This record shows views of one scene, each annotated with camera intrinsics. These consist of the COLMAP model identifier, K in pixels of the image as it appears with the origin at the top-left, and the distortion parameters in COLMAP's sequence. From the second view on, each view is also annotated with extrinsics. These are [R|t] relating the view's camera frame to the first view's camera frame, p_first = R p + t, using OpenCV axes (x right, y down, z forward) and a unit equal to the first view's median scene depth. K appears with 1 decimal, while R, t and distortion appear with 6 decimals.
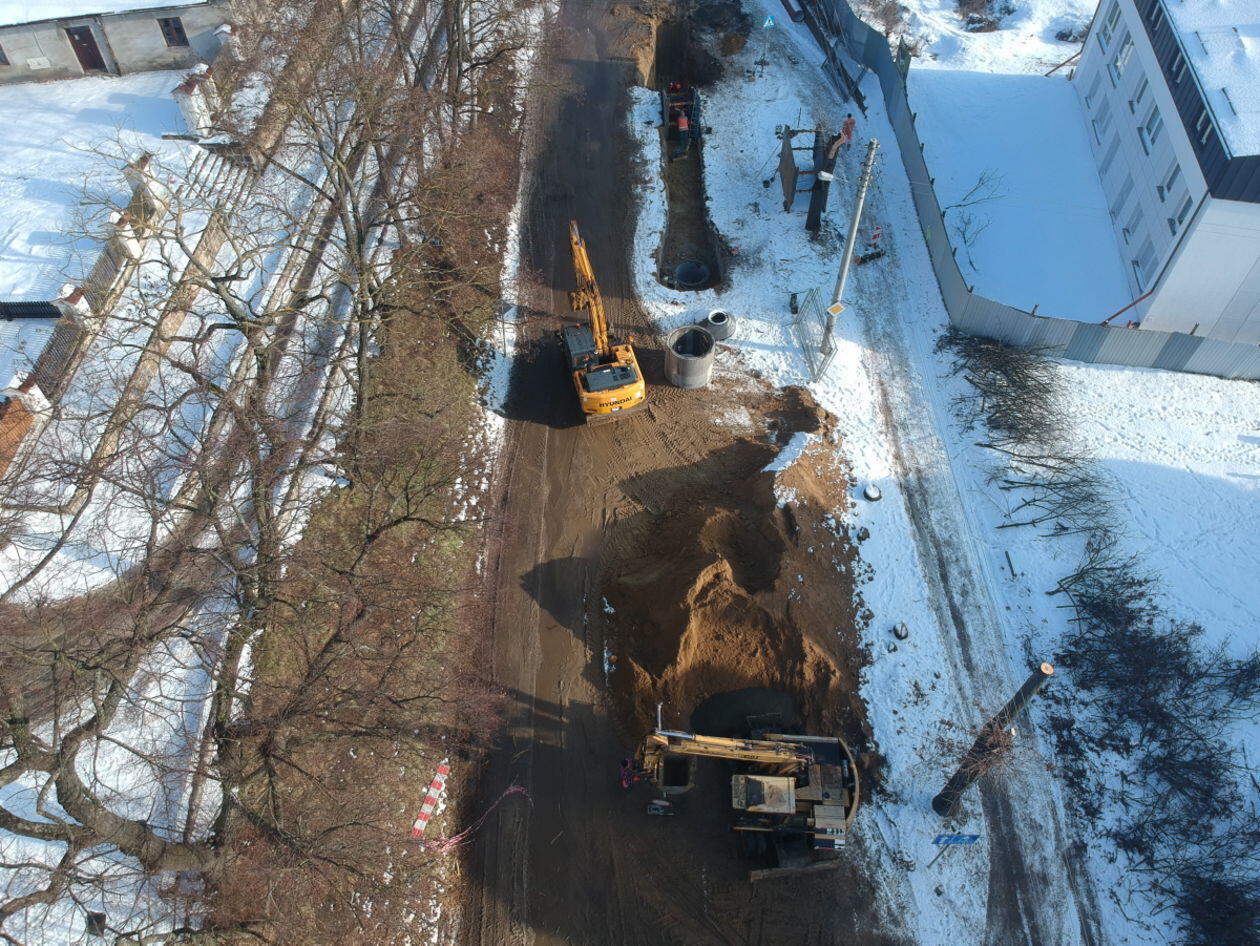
lens RADIAL K [[922.5, 0, 630.0], [0, 922.5, 477.4], [0, 0, 1]] dist [0.086566, -0.154428]
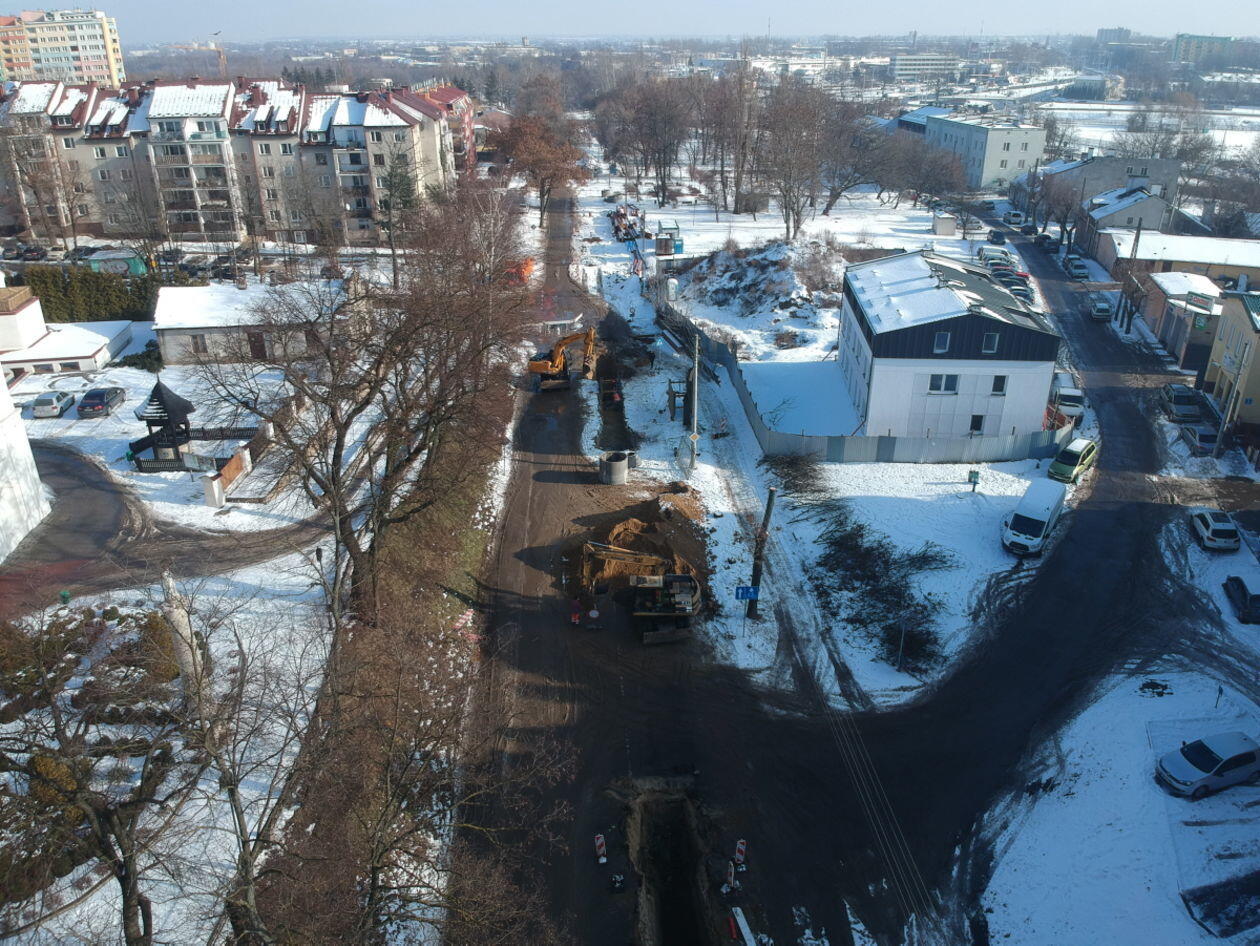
lens RADIAL K [[922.5, 0, 630.0], [0, 922.5, 477.4], [0, 0, 1]] dist [0.086566, -0.154428]
pose [[0.999016, -0.021678, 0.038693, 0.032557], [0.037365, 0.881387, -0.470916, 0.775847], [-0.023895, 0.471898, 0.881329, -0.558266]]
